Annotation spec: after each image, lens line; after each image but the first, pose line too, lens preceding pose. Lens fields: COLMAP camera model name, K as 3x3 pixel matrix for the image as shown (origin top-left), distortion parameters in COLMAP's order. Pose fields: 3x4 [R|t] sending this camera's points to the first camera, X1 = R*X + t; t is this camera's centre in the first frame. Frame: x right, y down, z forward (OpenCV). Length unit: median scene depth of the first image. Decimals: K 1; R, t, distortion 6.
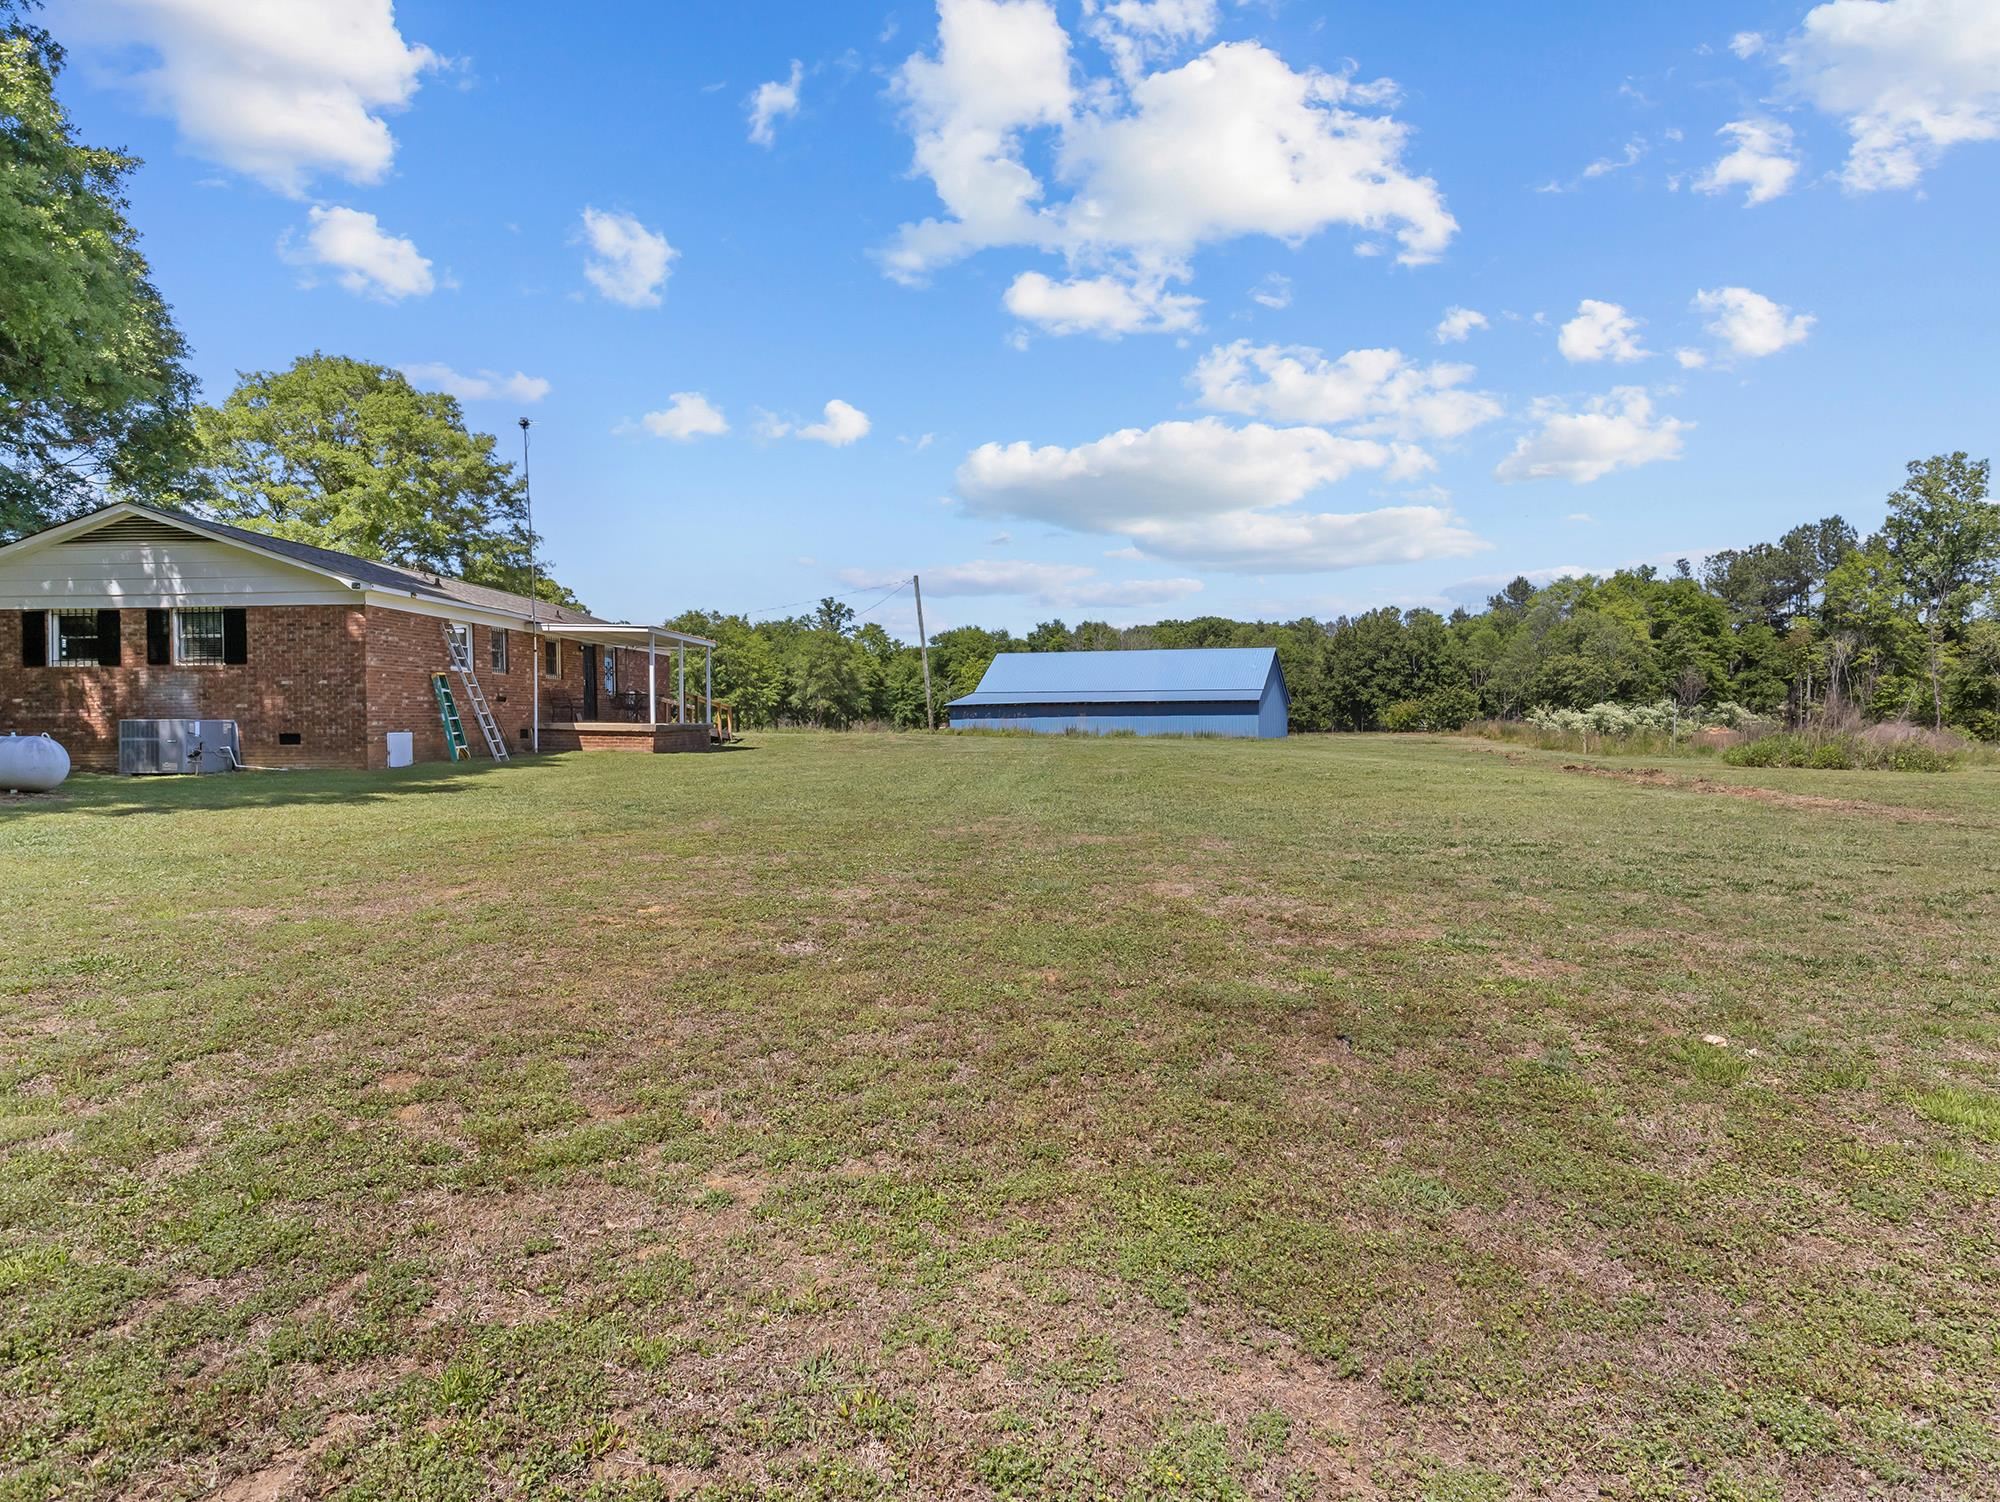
lens RADIAL K [[1139.6, 0, 1005.2], [0, 1139.6, 723.0], [0, 0, 1]] dist [-0.000633, -0.000561]
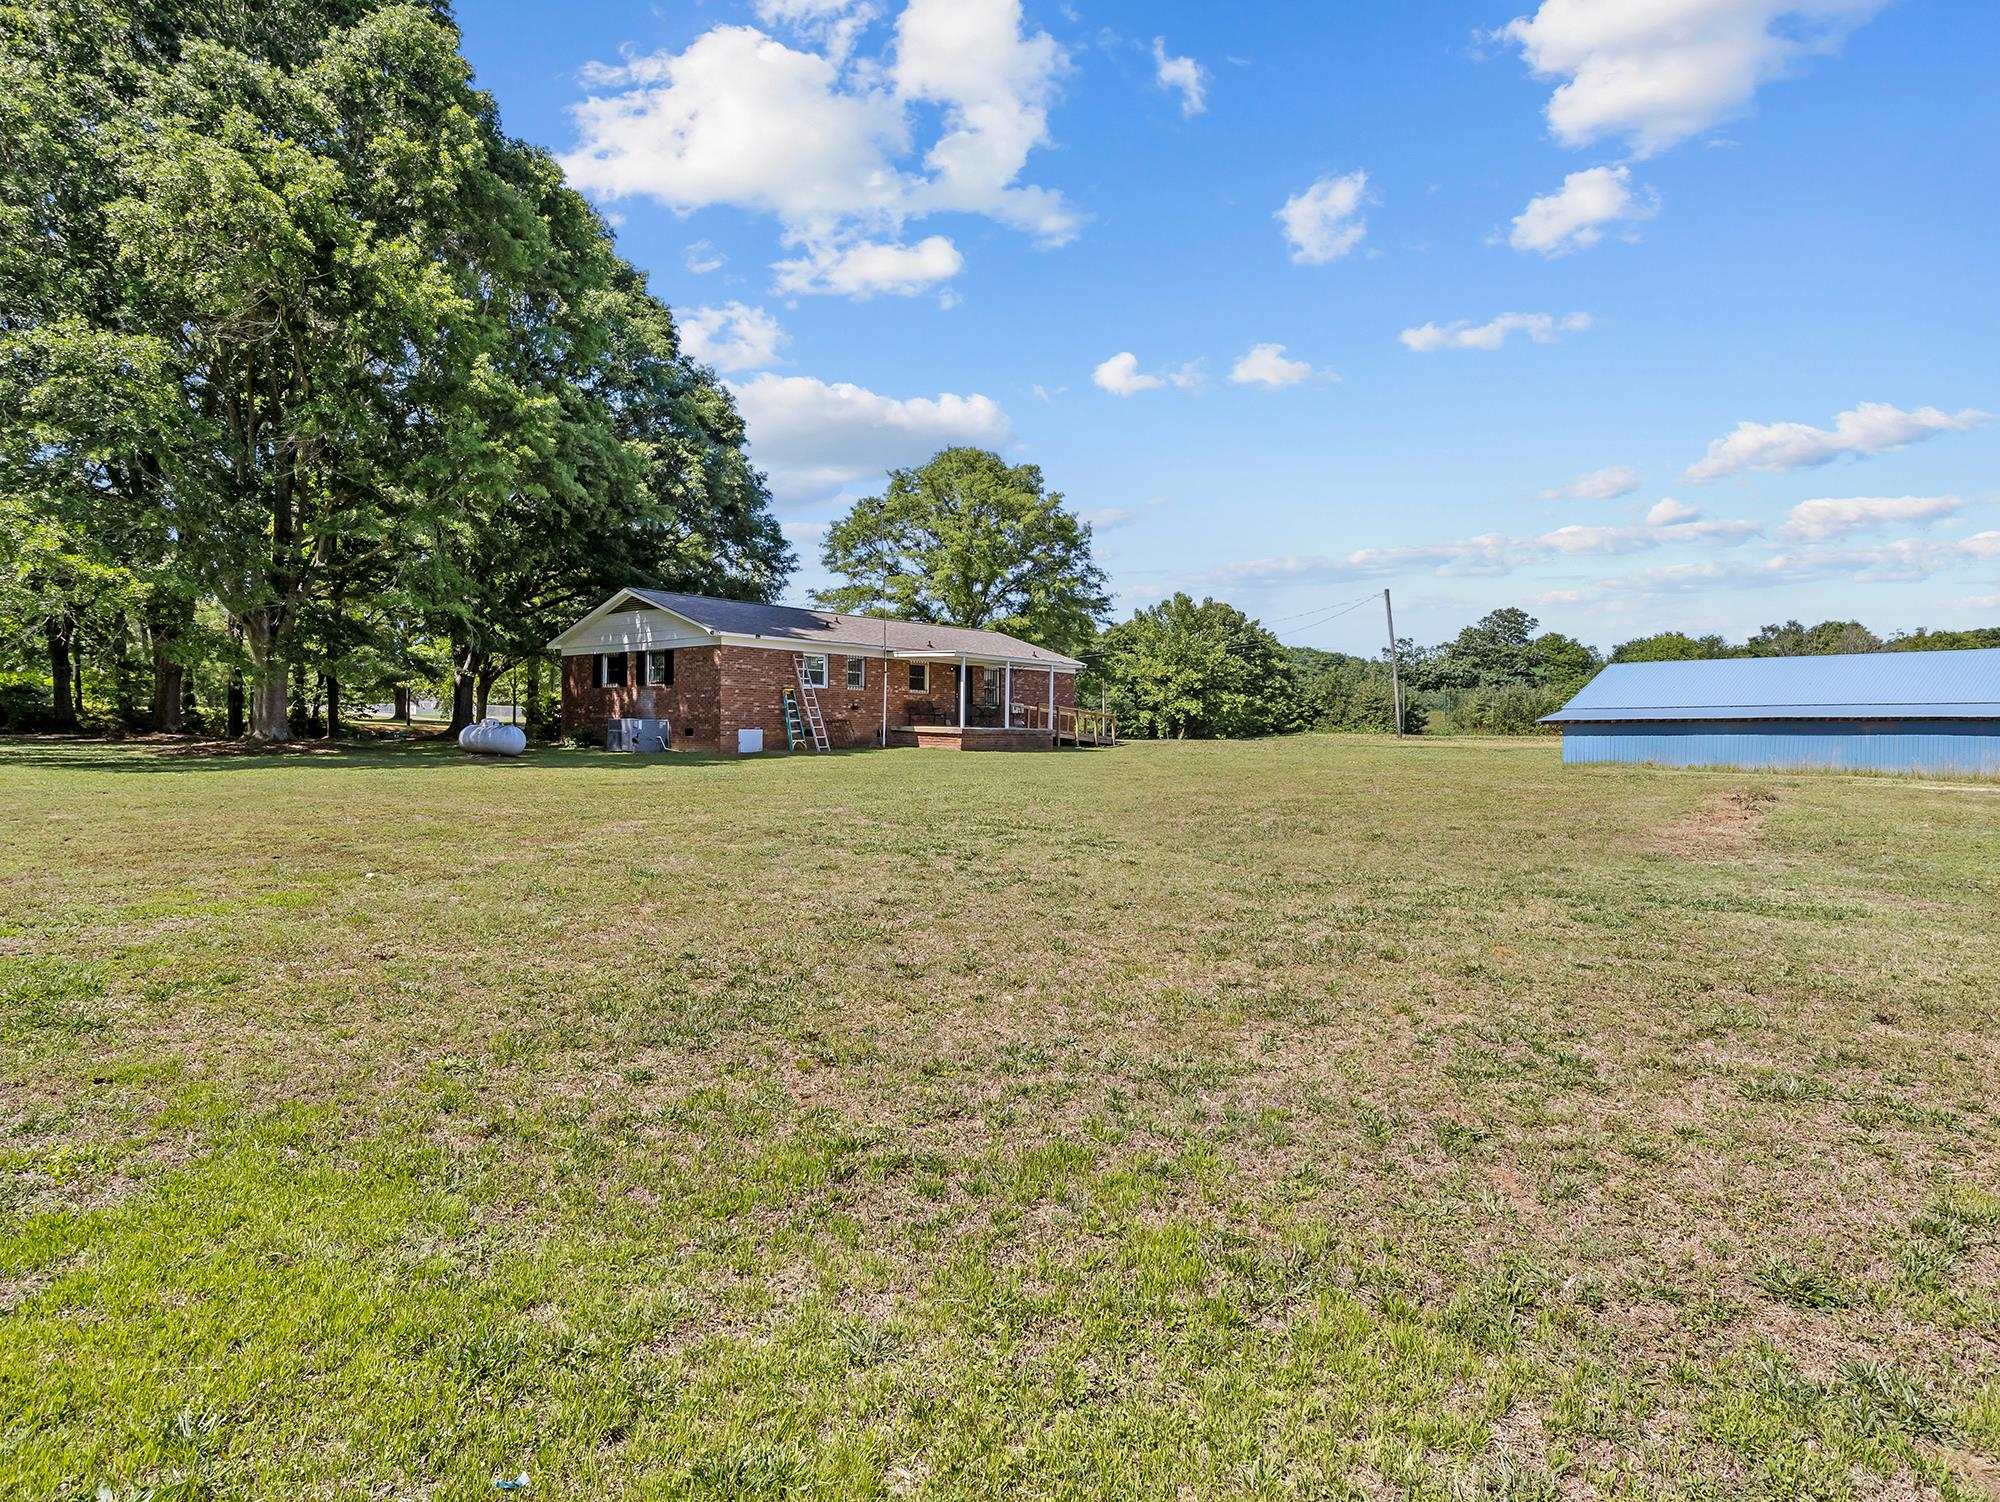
lens RADIAL K [[1139.6, 0, 1005.2], [0, 1139.6, 723.0], [0, 0, 1]] dist [-0.000633, -0.000561]
pose [[0.786663, 0.010195, -0.617299, 0.637449], [-0.019315, 0.999781, -0.008102, 0.005792], [0.617081, 0.018296, 0.786687, 0.035643]]
